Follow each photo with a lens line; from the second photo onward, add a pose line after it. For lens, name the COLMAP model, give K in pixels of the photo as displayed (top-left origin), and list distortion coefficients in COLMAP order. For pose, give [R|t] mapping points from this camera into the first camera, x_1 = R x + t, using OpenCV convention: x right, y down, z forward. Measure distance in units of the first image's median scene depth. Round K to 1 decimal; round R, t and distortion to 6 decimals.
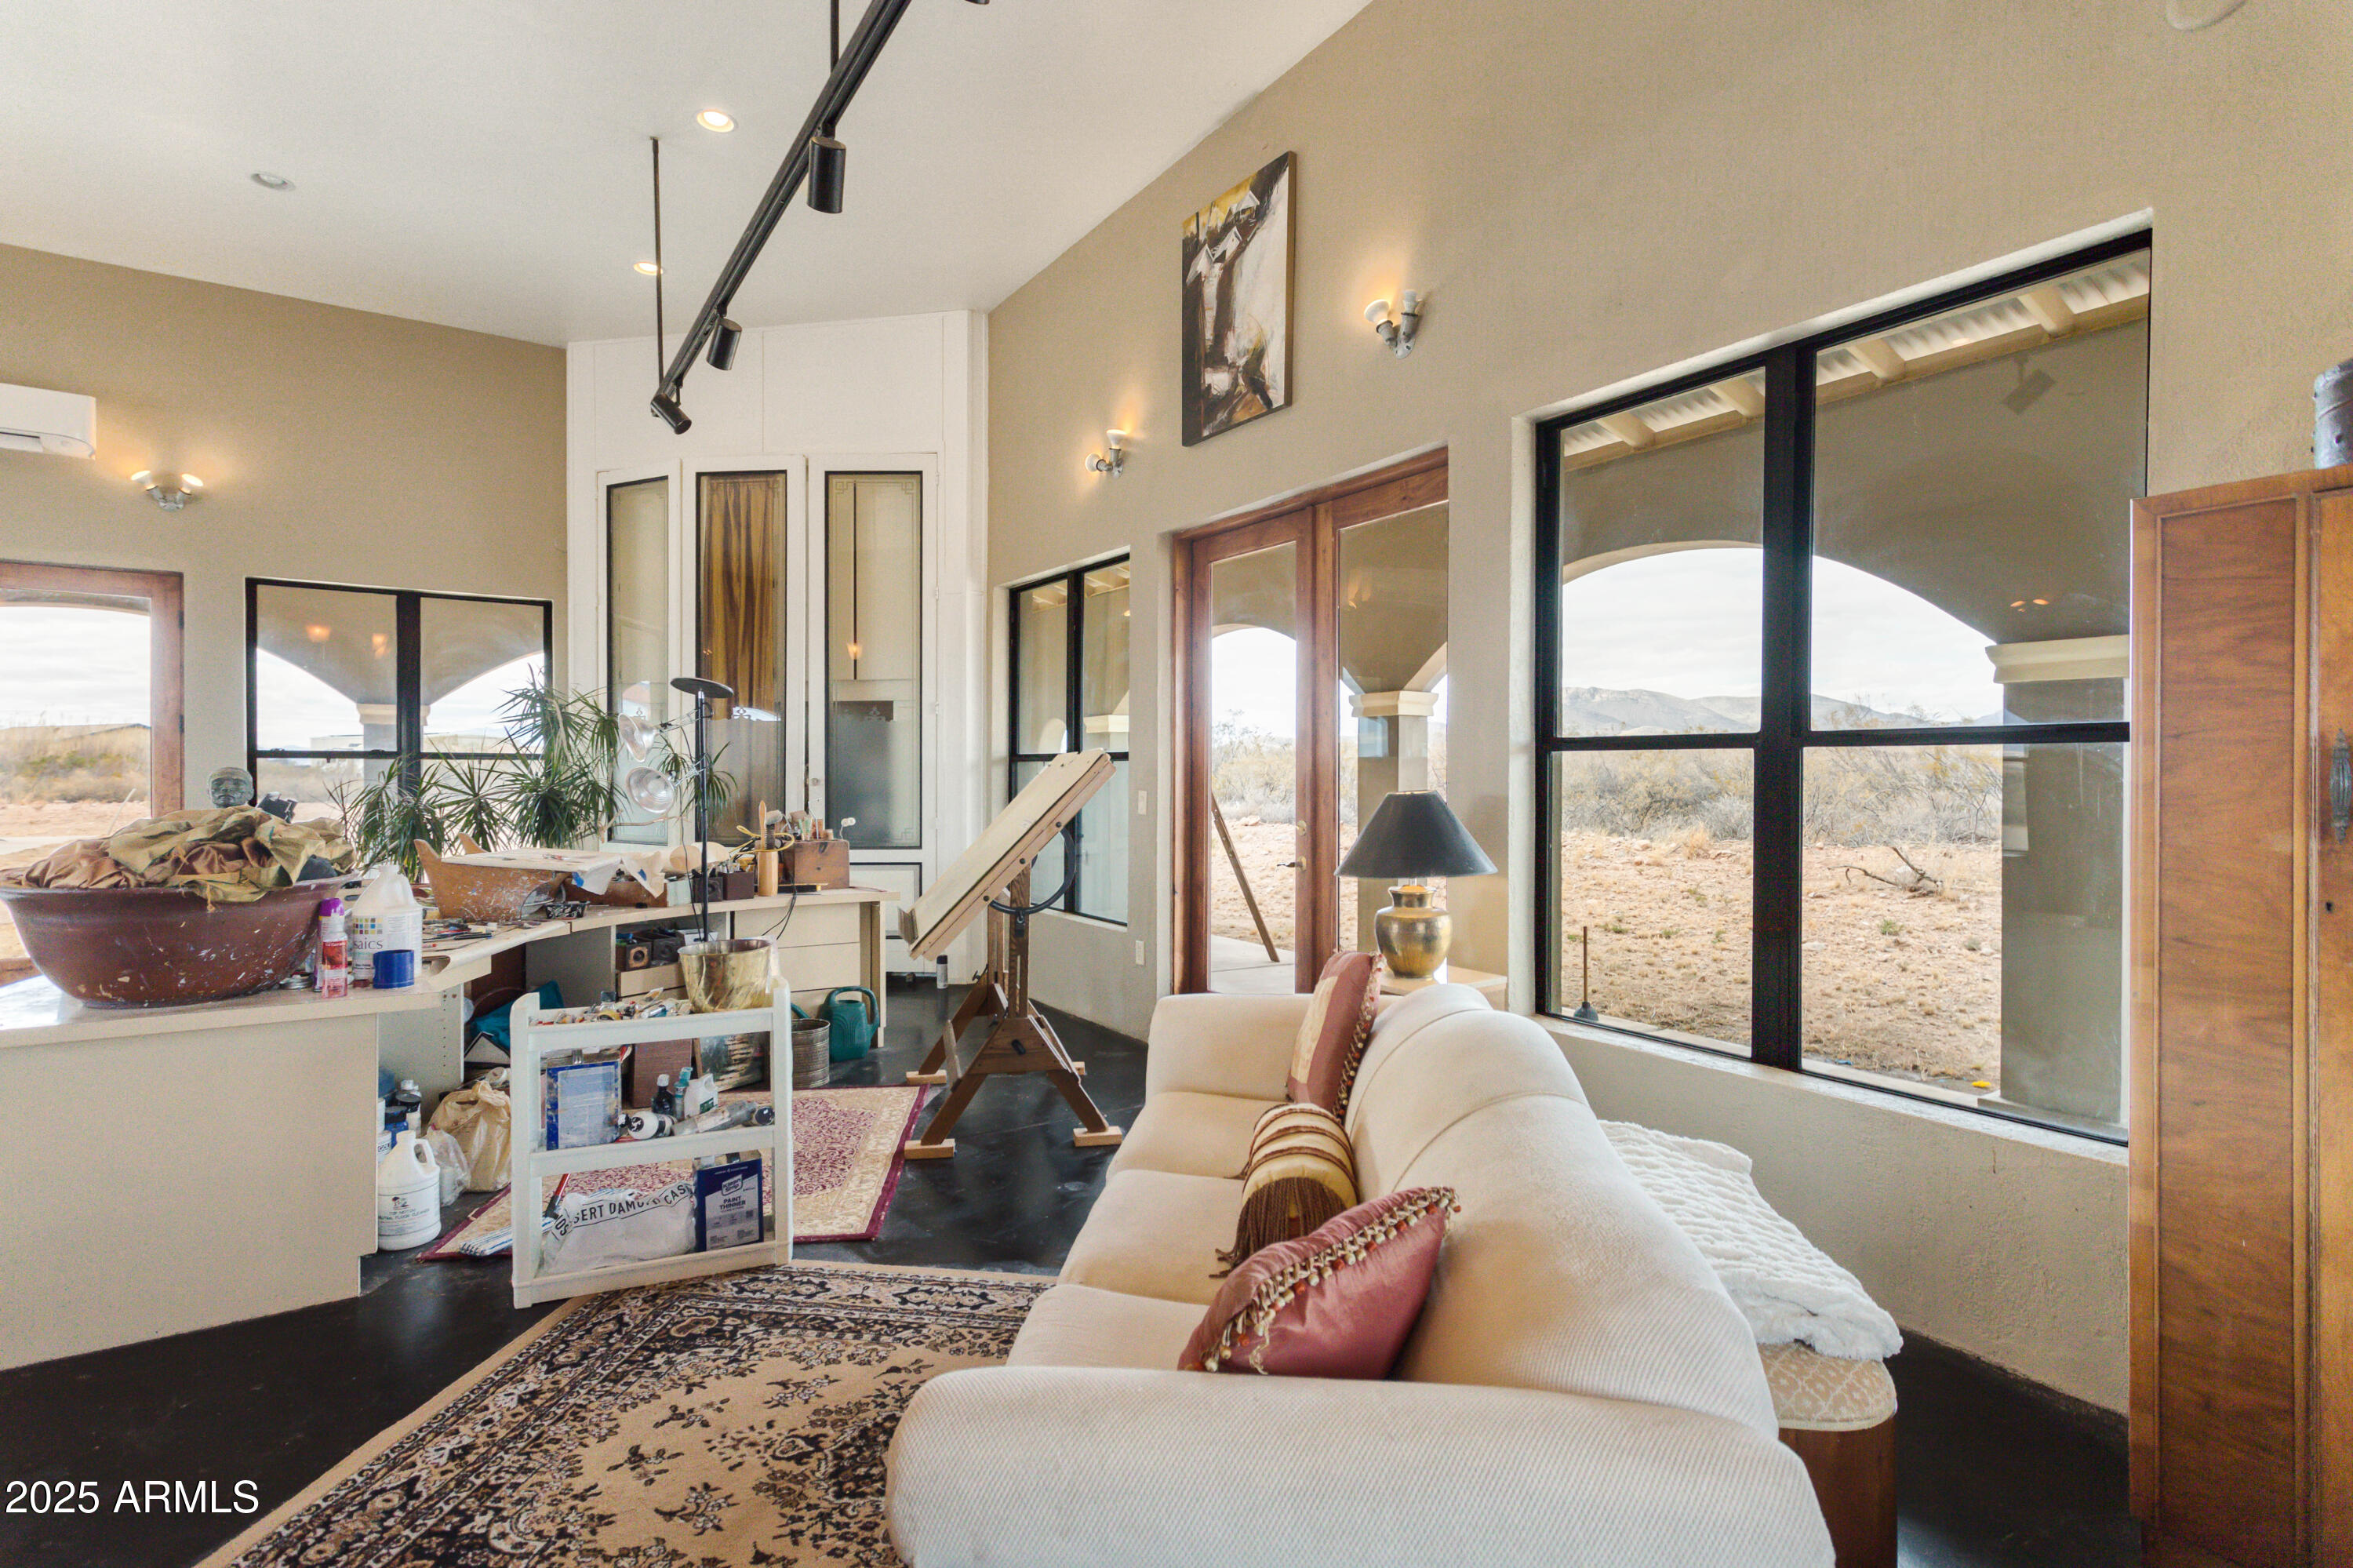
lens RADIAL K [[1148.8, 0, 1186.9], [0, 1148.8, 781.2], [0, 0, 1]] dist [0.006106, -0.000348]
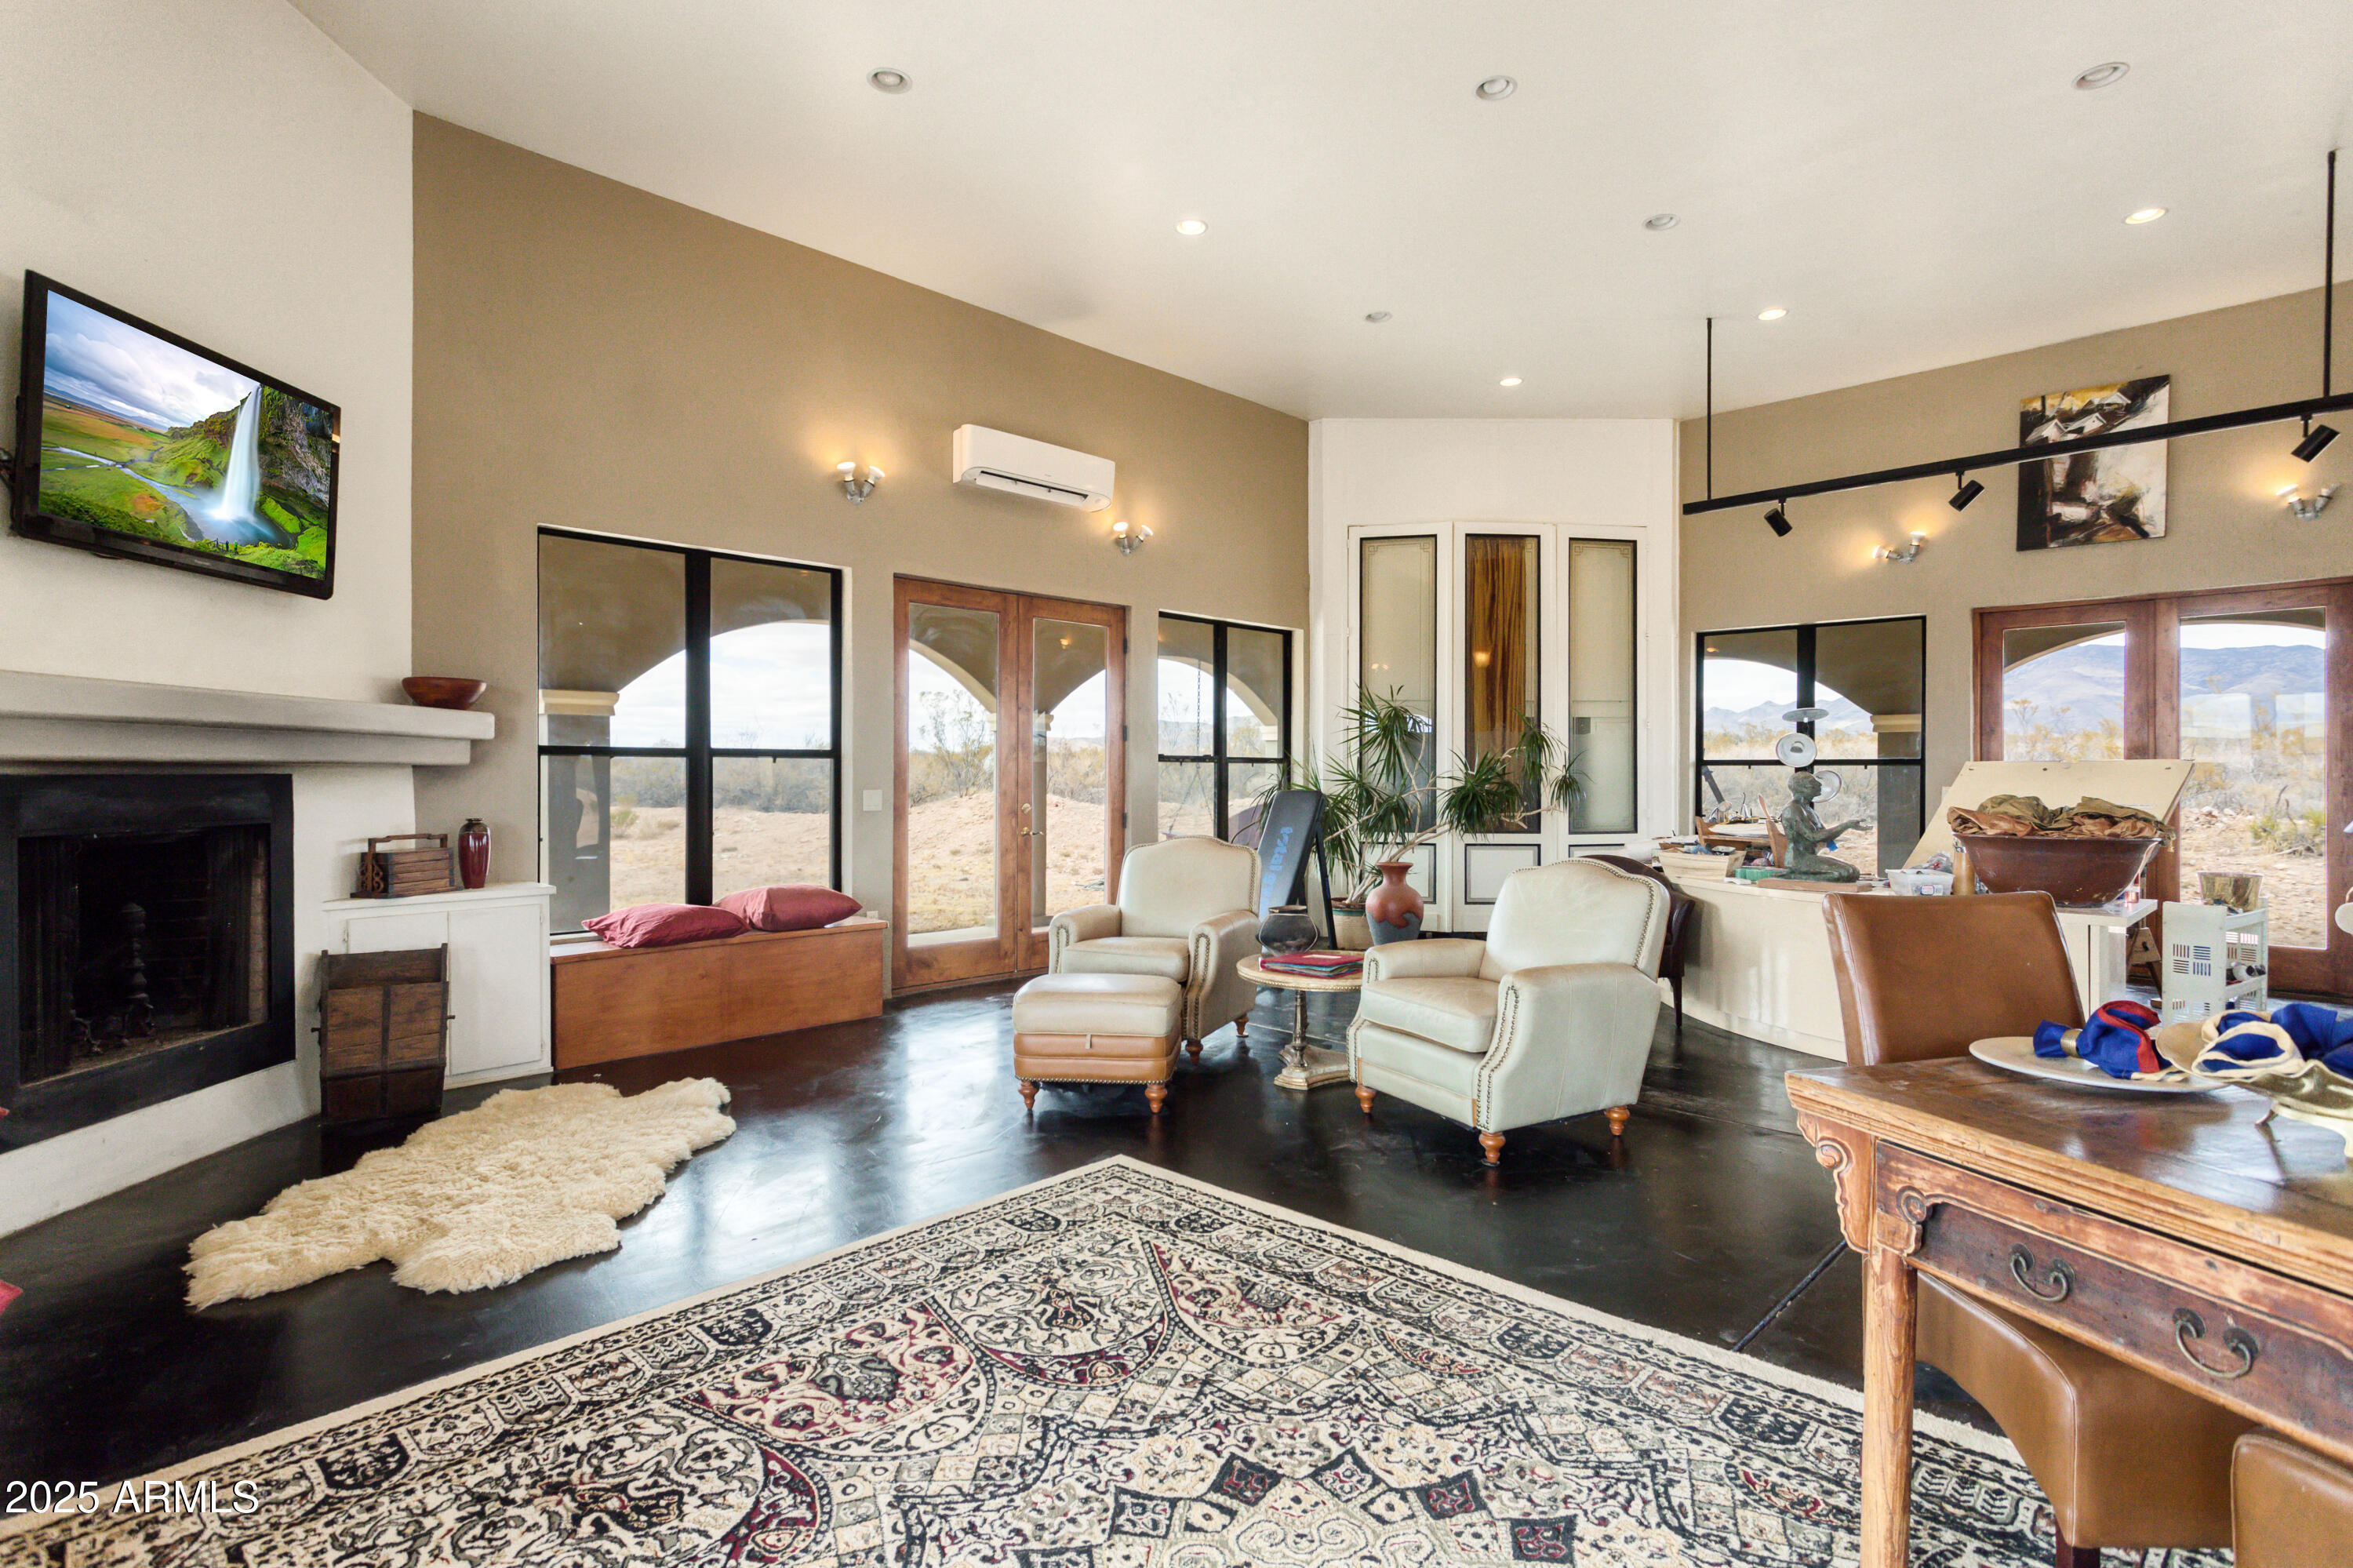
lens RADIAL K [[1148.8, 0, 1185.2], [0, 1148.8, 786.3], [0, 0, 1]] dist [0.006106, -0.000348]
pose [[0.977868, -0.005238, 0.209157, -1.125539], [0.004153, 0.999976, 0.005629, -0.001397], [-0.209181, -0.004636, 0.977866, -0.186698]]
